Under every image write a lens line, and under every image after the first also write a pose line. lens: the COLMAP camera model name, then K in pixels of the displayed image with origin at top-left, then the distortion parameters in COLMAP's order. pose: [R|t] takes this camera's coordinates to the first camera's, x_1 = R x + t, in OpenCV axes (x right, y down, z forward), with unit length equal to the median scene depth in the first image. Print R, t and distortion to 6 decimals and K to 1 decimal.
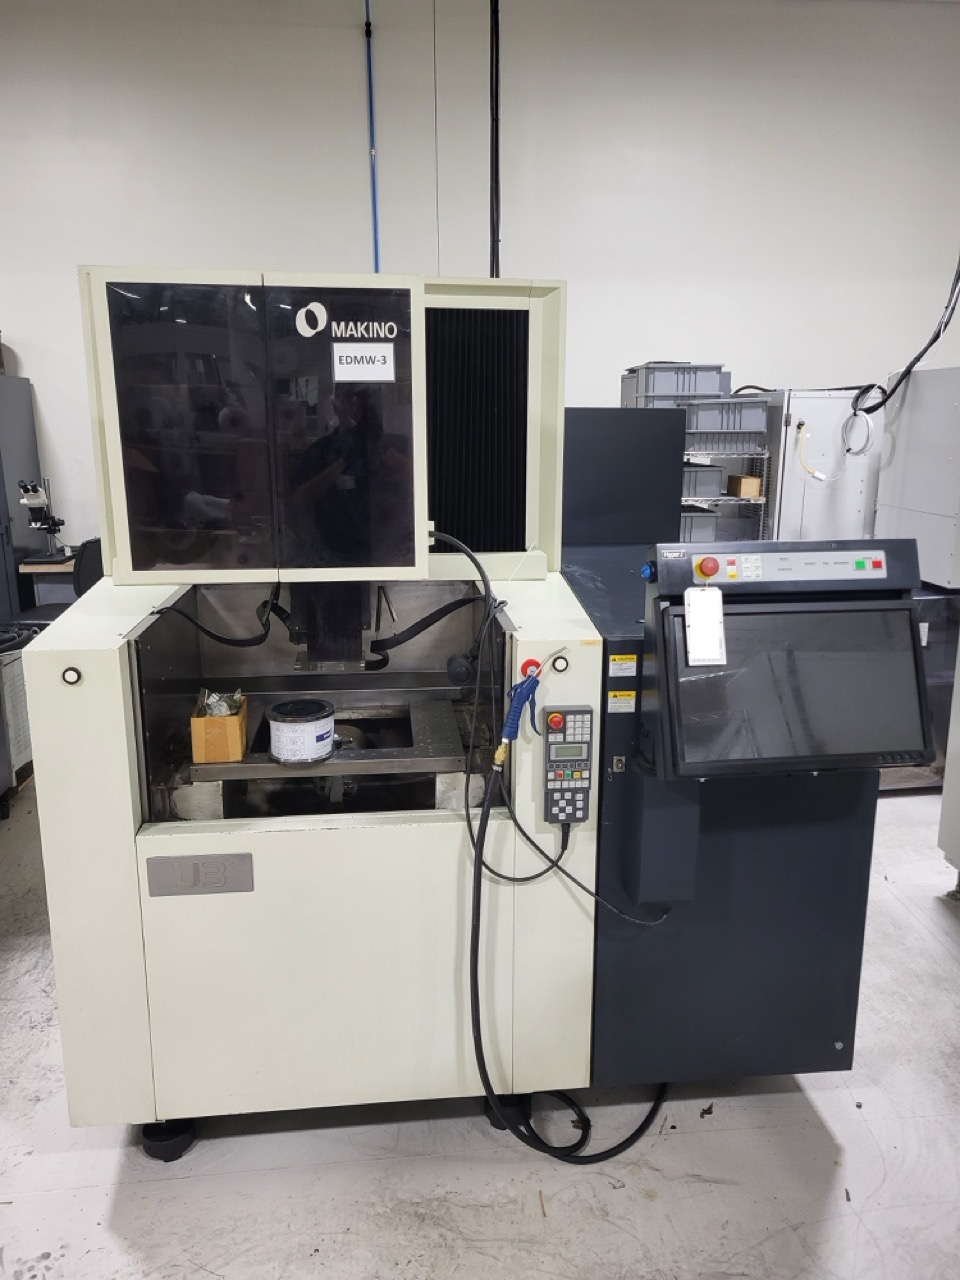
lens RADIAL K [[969.6, 0, 481.1], [0, 969.6, 641.7], [0, 0, 1]] dist [0.044036, -0.034975]
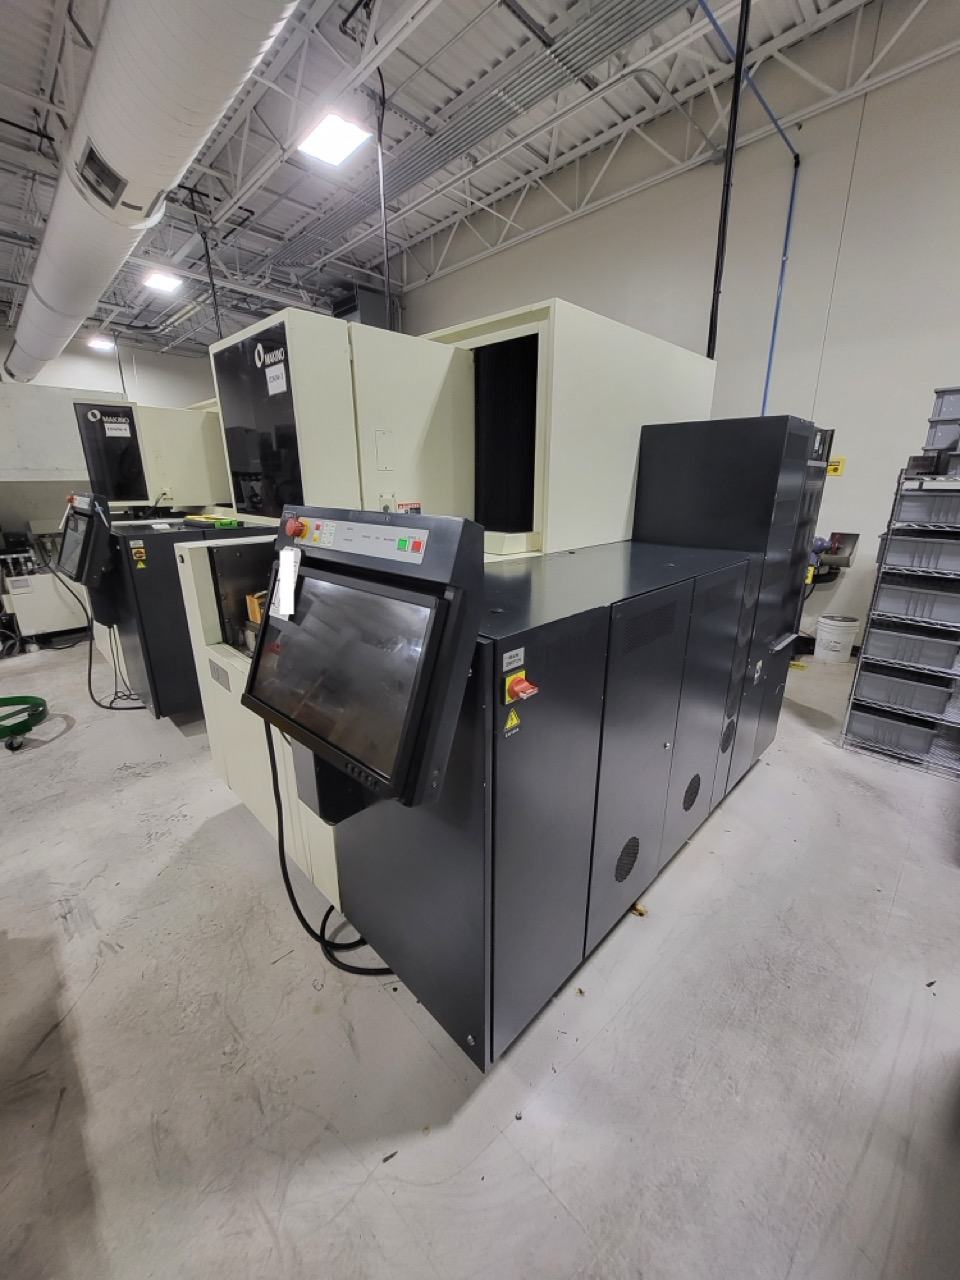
lens RADIAL K [[500.3, 0, 487.4], [0, 500.3, 637.6], [0, 0, 1]] dist [-0.002401, -0.000185]
pose [[0.628254, 0.234635, -0.741784, 0.742322], [-0.180180, 0.971398, 0.154662, -0.077910], [0.756856, 0.036488, 0.652562, 0.753133]]
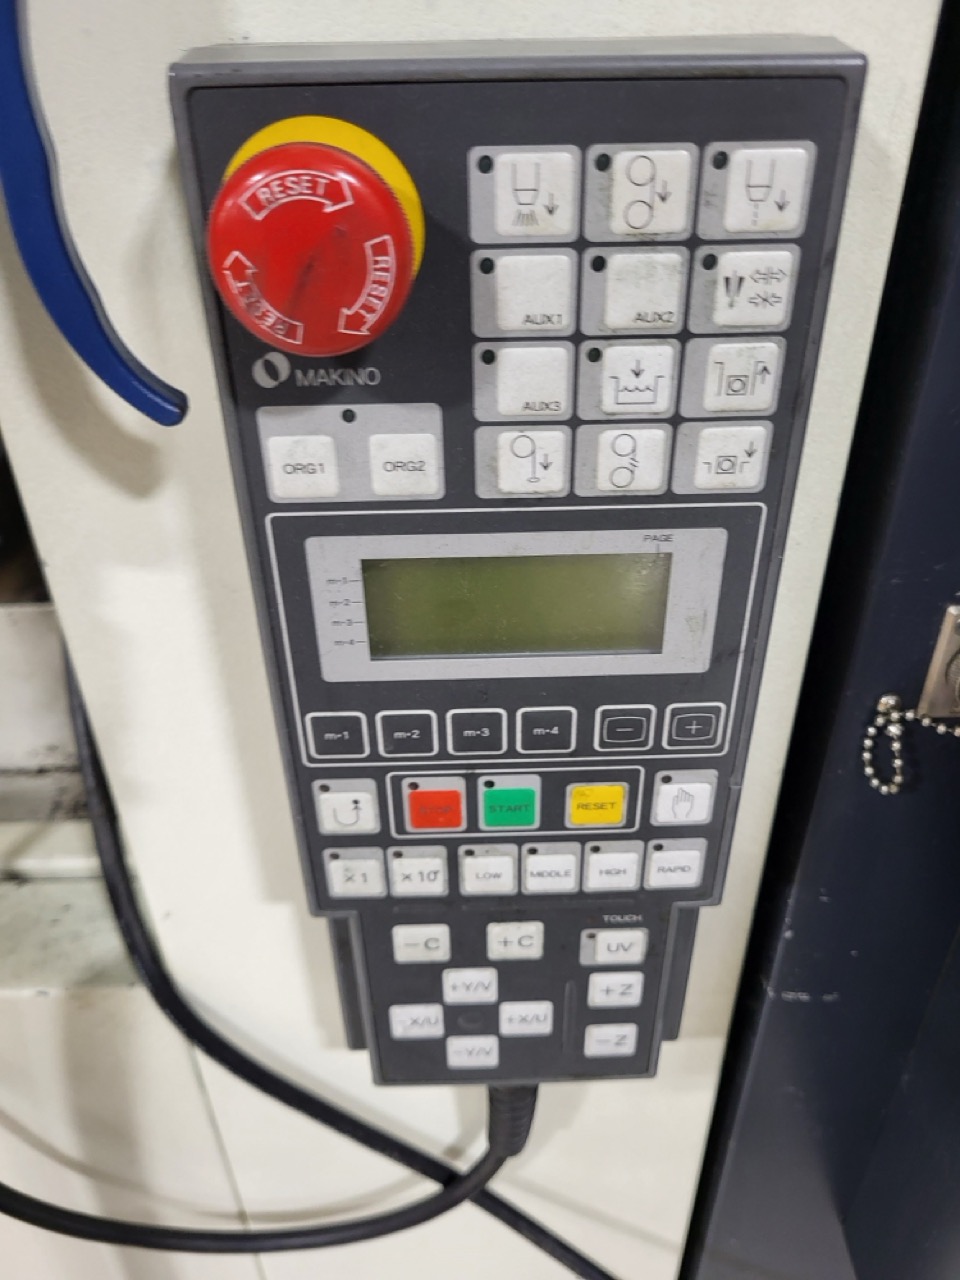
lens RADIAL K [[969.6, 0, 483.3], [0, 969.6, 641.9], [0, 0, 1]] dist [0.044036, -0.034975]
pose [[0.996135, 0.032576, -0.081573, 0.094190], [0.000024, 0.928583, 0.371125, 0.081645], [0.087837, -0.369692, 0.924993, 0.906413]]
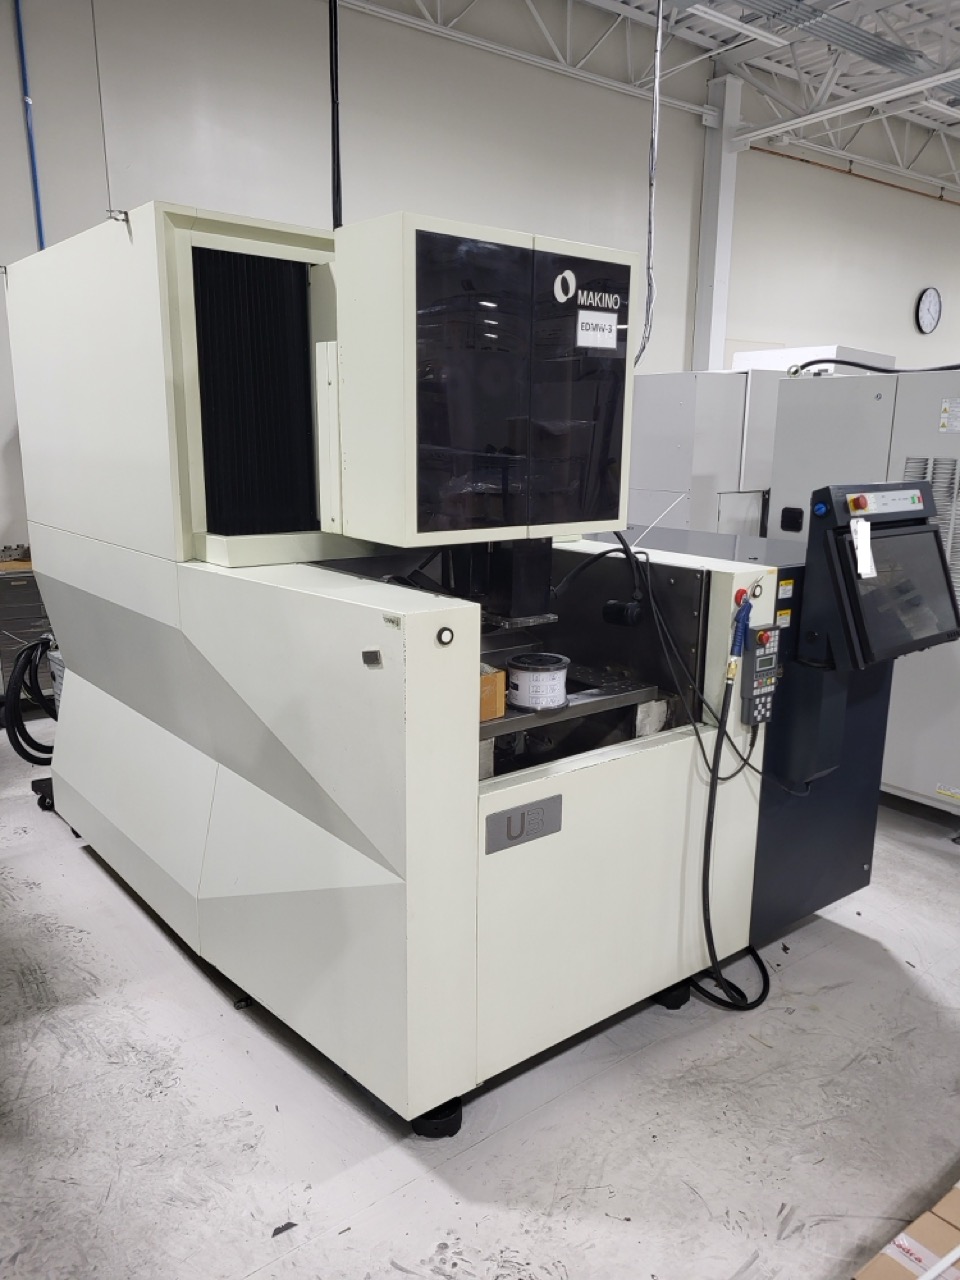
lens RADIAL K [[969.6, 0, 500.2], [0, 969.6, 660.3], [0, 0, 1]] dist [0.044036, -0.034975]
pose [[0.839984, -0.116304, 0.530000, -0.827793], [0.112904, 0.992843, 0.038933, 0.025282], [-0.530735, 0.027136, 0.847103, 0.143037]]
